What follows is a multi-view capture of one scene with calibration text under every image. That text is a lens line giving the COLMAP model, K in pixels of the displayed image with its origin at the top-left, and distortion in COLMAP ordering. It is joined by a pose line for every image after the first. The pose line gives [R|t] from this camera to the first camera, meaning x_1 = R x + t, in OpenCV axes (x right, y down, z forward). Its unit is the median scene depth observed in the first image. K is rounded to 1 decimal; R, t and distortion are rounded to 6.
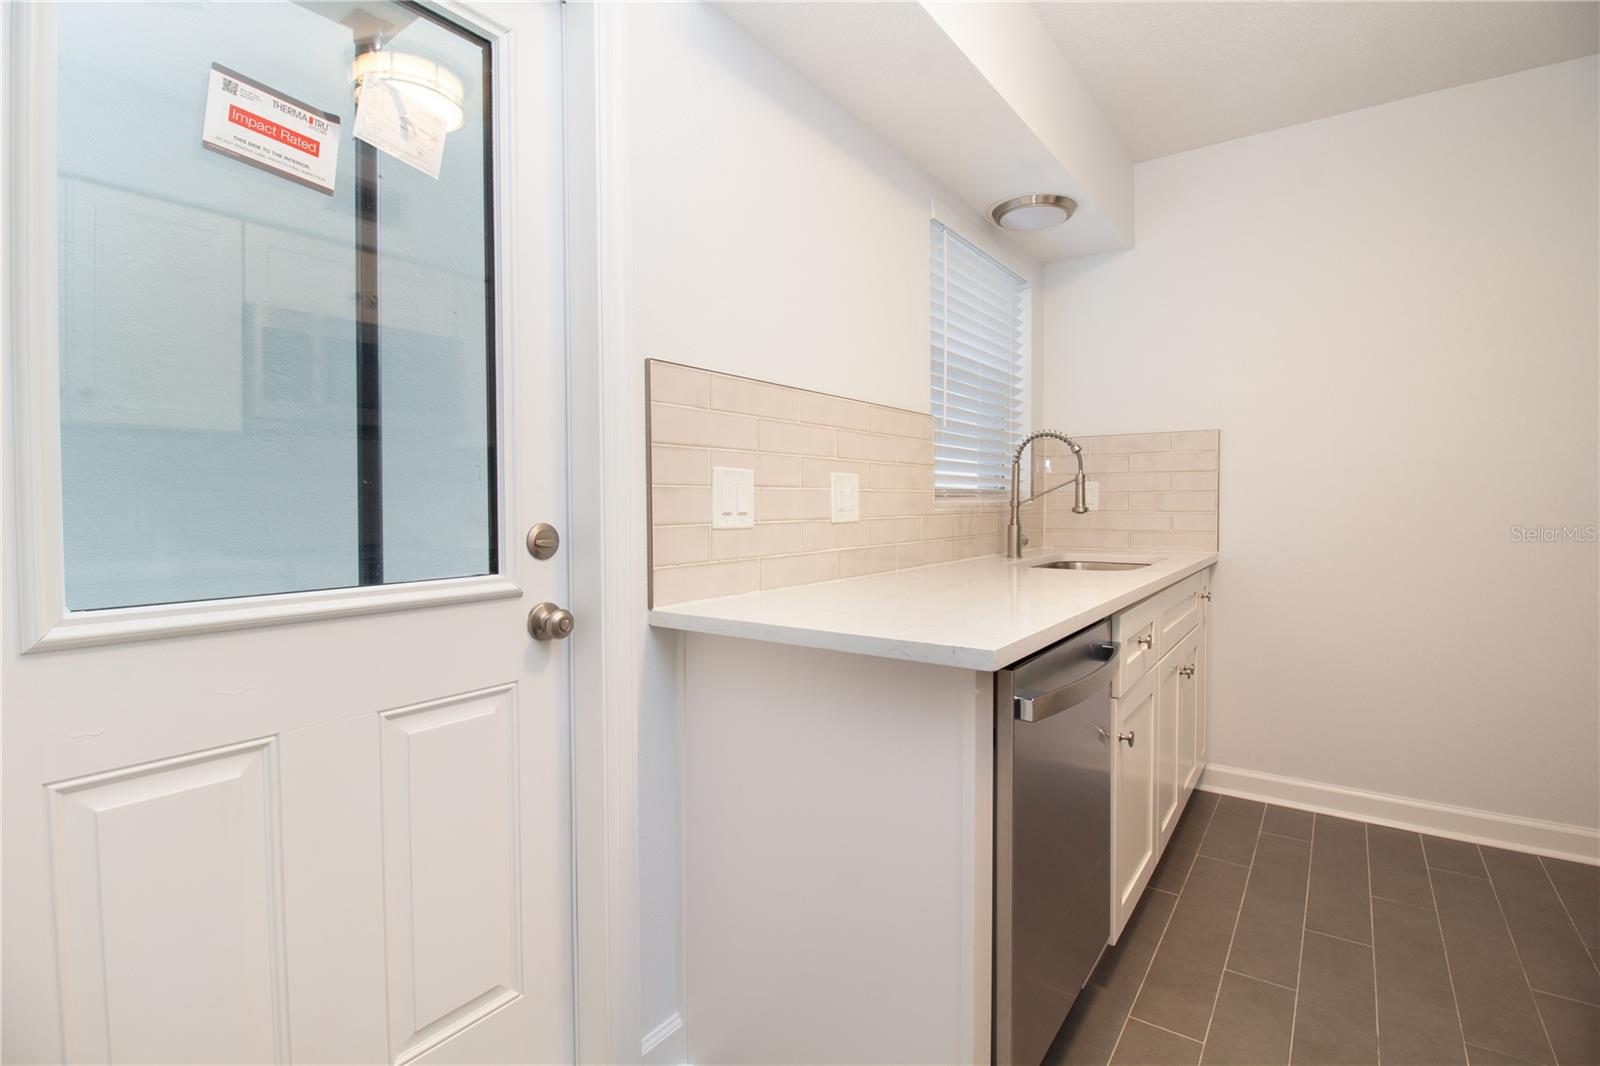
lens RADIAL K [[750.6, 0, 799.3], [0, 750.6, 518.9], [0, 0, 1]] dist [-0.002223, -0.000769]
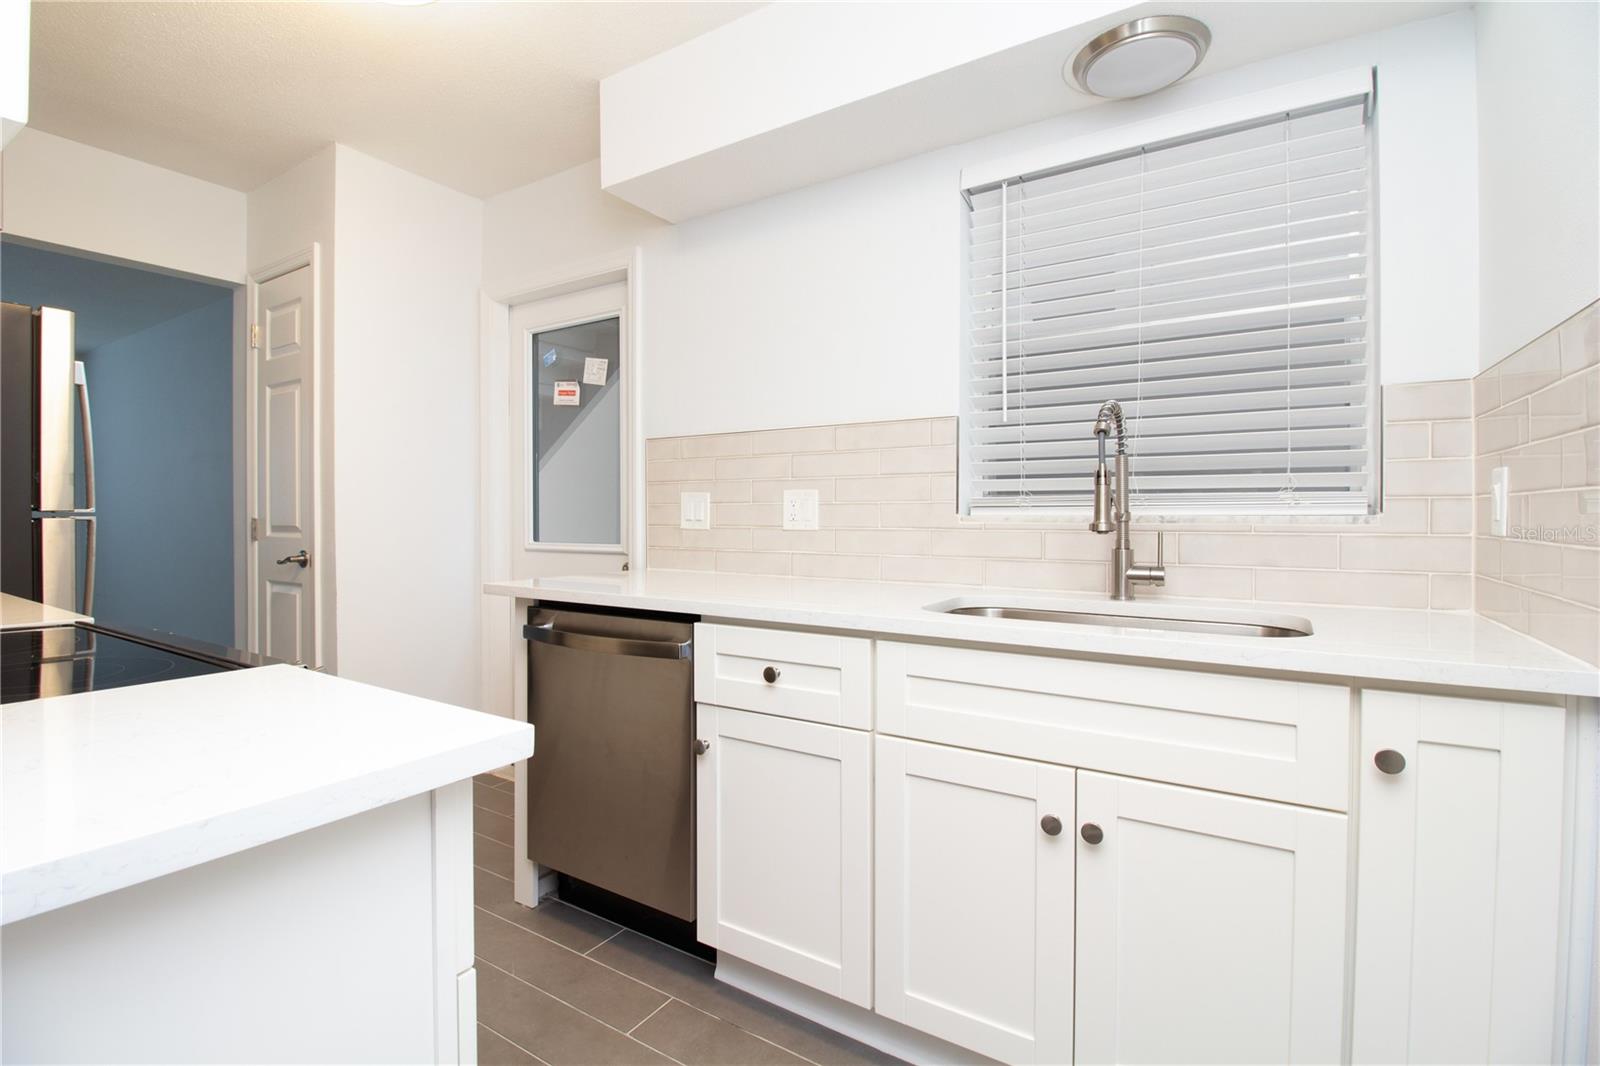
lens RADIAL K [[750.6, 0, 799.3], [0, 750.6, 518.9], [0, 0, 1]] dist [-0.002223, -0.000769]
pose [[0.063542, 0.008421, -0.997944, 1.476260], [-0.024286, 0.999681, 0.006890, -0.025841], [0.997684, 0.023798, 0.063726, 1.067247]]
